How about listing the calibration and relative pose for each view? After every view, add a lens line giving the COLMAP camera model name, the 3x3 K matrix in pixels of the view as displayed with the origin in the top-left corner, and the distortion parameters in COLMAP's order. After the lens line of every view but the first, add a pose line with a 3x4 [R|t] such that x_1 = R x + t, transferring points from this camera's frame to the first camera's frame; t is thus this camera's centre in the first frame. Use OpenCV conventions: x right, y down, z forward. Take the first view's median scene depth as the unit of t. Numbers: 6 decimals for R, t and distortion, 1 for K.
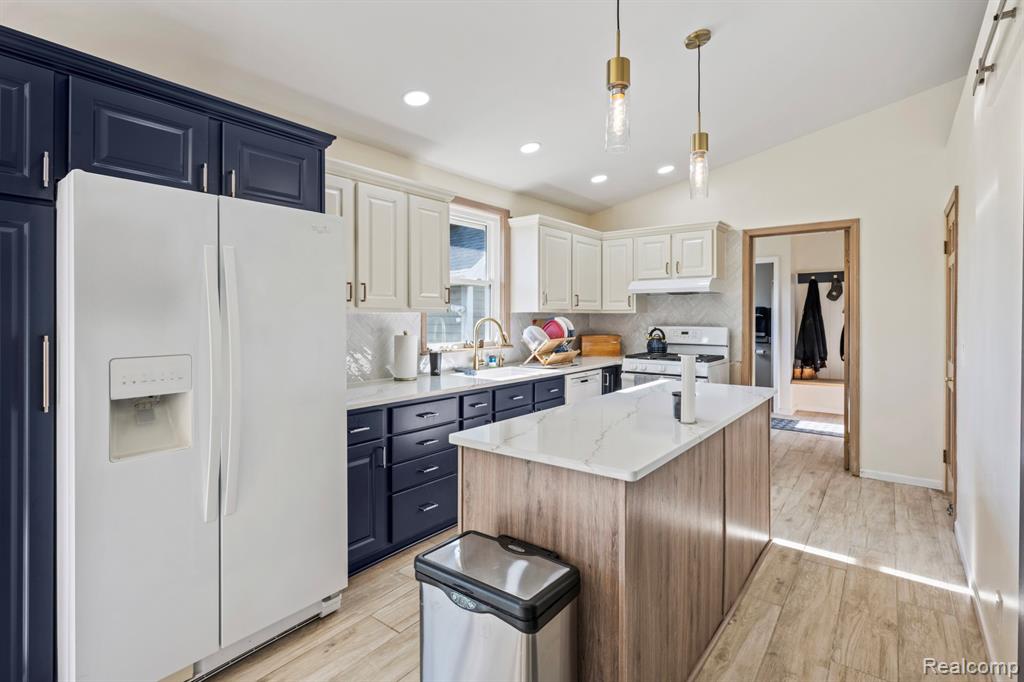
lens RADIAL K [[500.5, 0, 507.9], [0, 500.5, 315.9], [0, 0, 1]] dist [-0.005810, 0.001633]
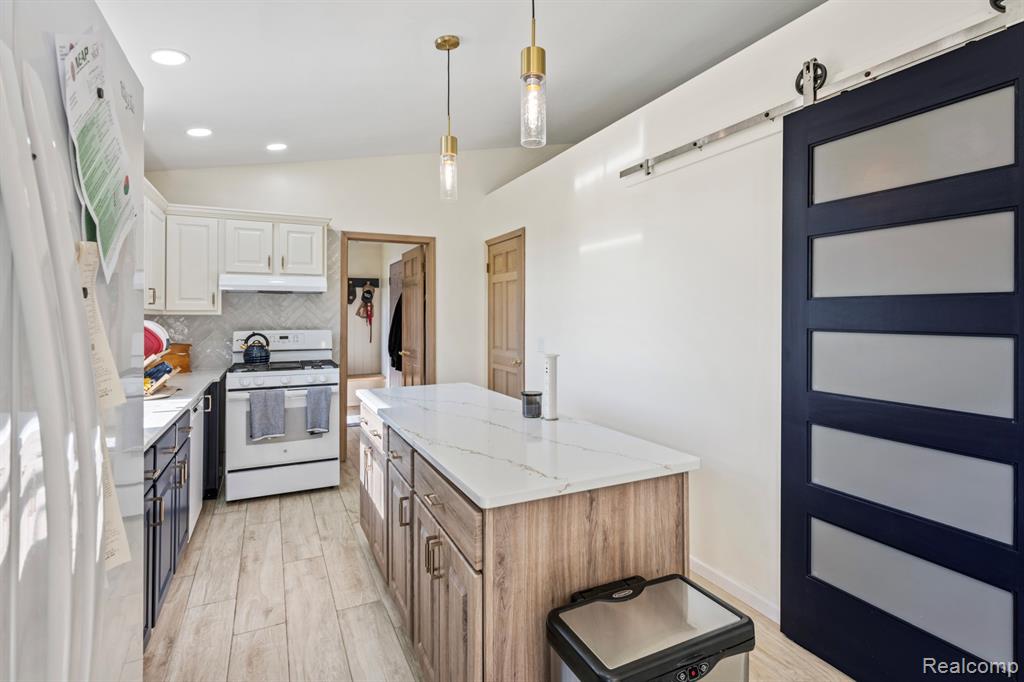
lens RADIAL K [[500.5, 0, 528.4], [0, 500.5, 312.5], [0, 0, 1]] dist [-0.005810, 0.001633]
pose [[0.441953, 0.005726, 0.897020, -0.250361], [0.002940, 0.999965, -0.007832, -0.001831], [-0.897033, 0.006099, 0.441921, 0.233840]]
